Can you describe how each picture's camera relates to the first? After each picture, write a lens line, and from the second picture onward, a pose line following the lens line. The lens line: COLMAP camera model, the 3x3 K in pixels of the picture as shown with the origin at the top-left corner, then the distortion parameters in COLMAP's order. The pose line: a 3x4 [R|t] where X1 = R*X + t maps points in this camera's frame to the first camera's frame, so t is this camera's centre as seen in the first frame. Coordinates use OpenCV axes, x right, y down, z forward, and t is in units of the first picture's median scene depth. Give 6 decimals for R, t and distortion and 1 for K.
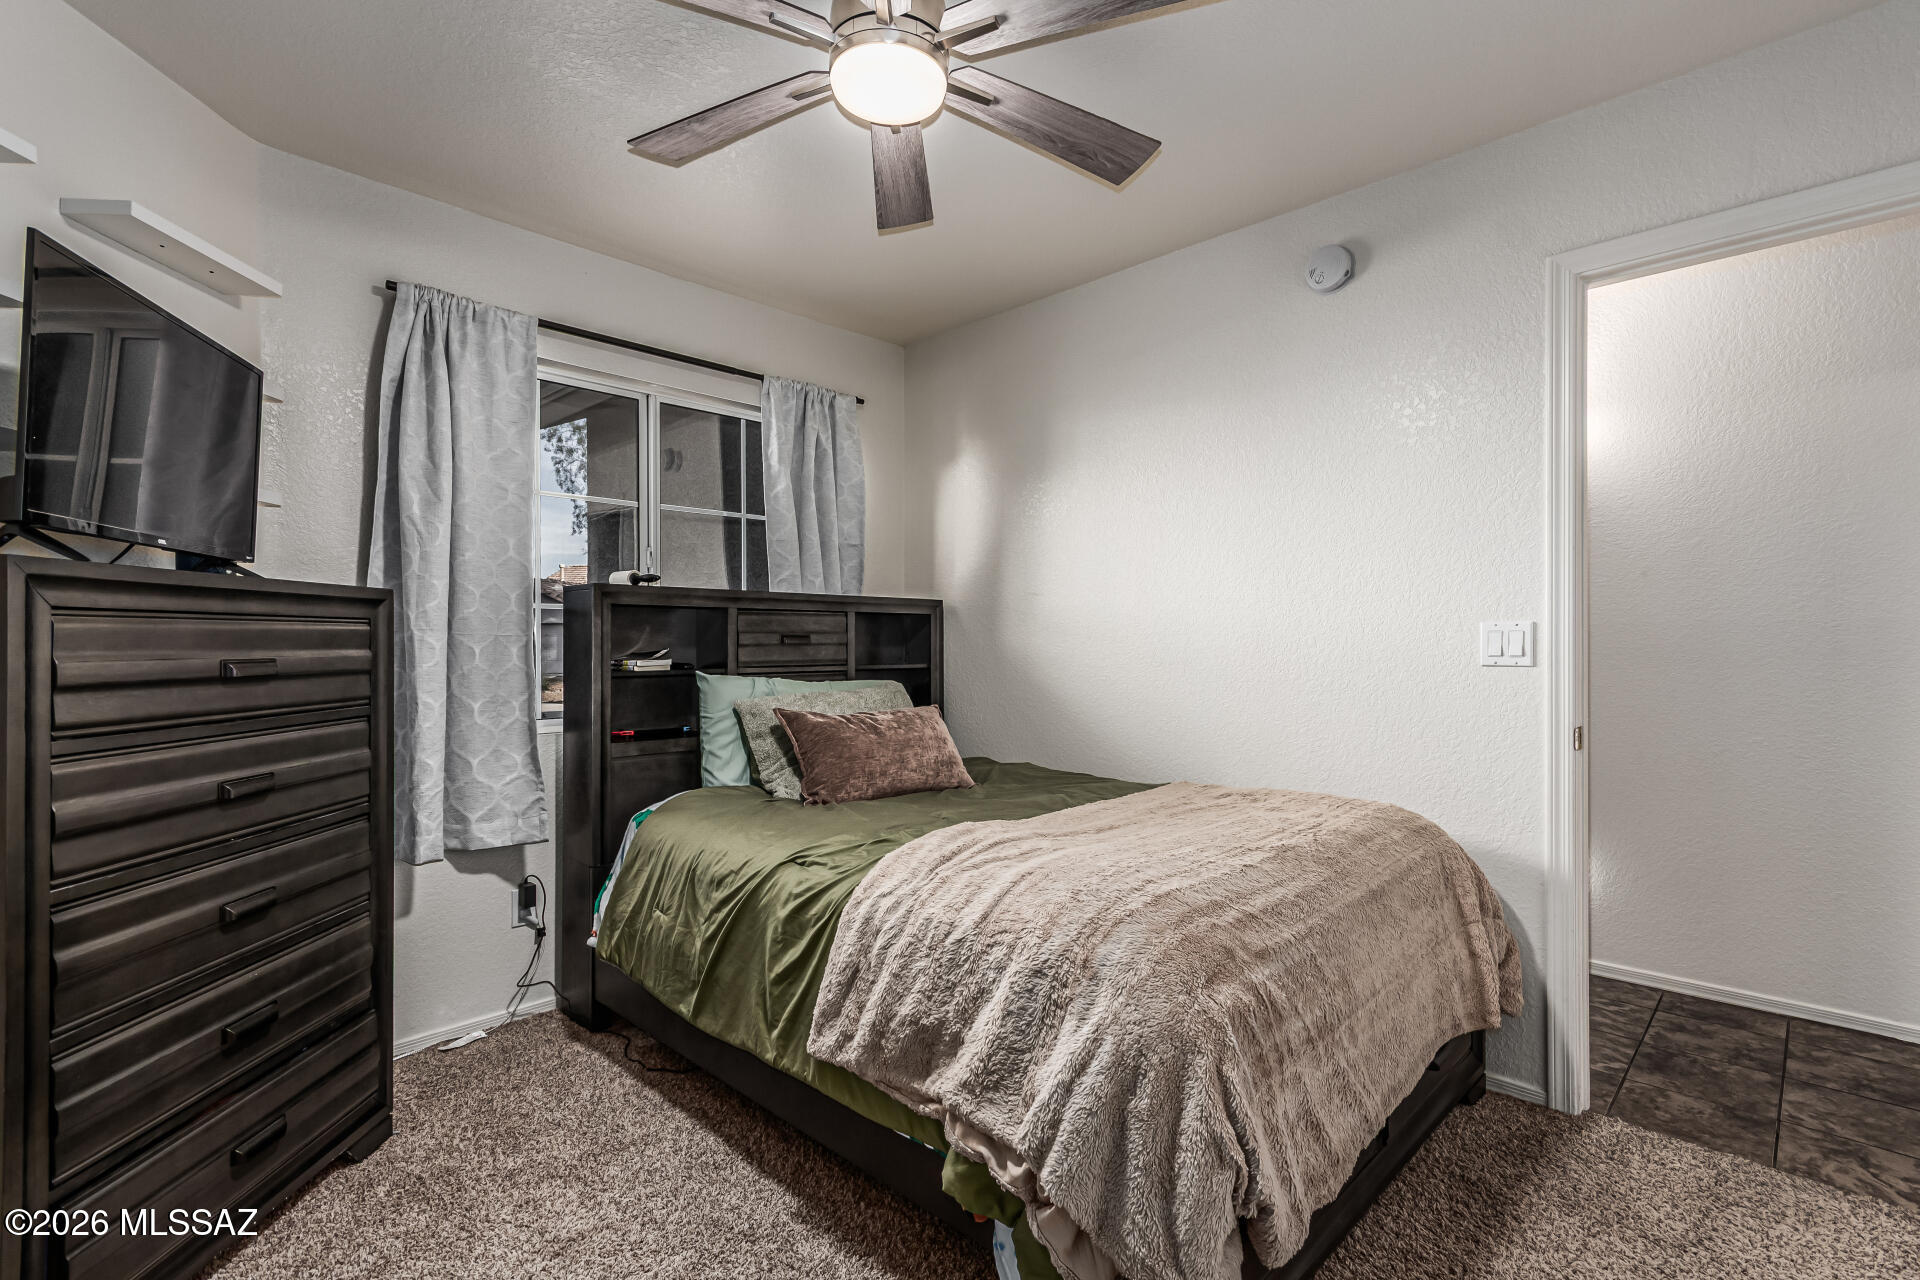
lens RADIAL K [[888.6, 0, 961.1], [0, 888.6, 639.9], [0, 0, 1]] dist [0.000529, 0.001244]
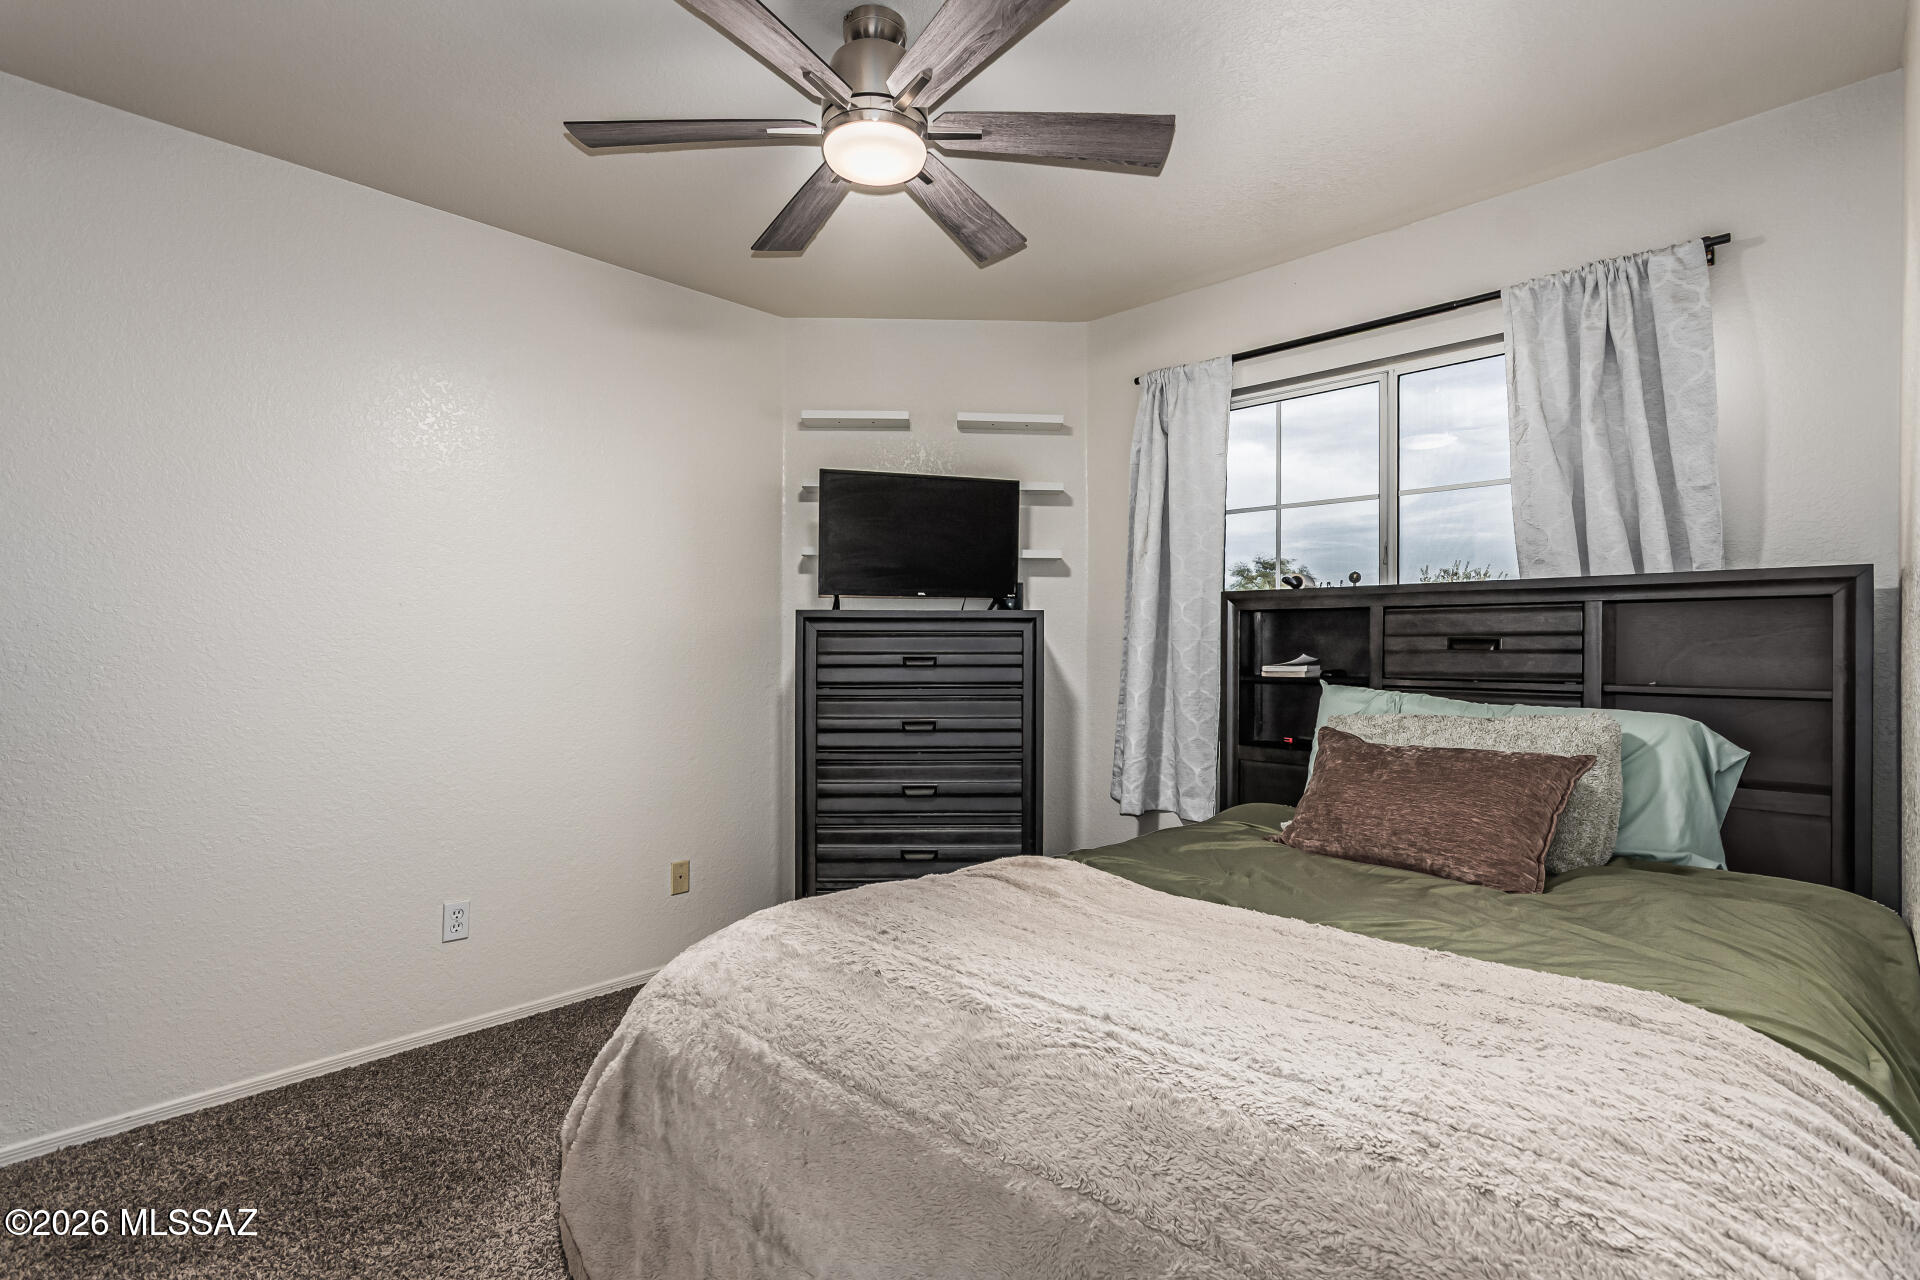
lens RADIAL K [[888.6, 0, 961.1], [0, 888.6, 645.3], [0, 0, 1]] dist [0.000529, 0.001244]
pose [[0.015772, -0.001482, -0.999875, 0.555554], [-0.000358, 0.999999, -0.001488, 0.001789], [0.999876, 0.000382, 0.015771, 0.575343]]
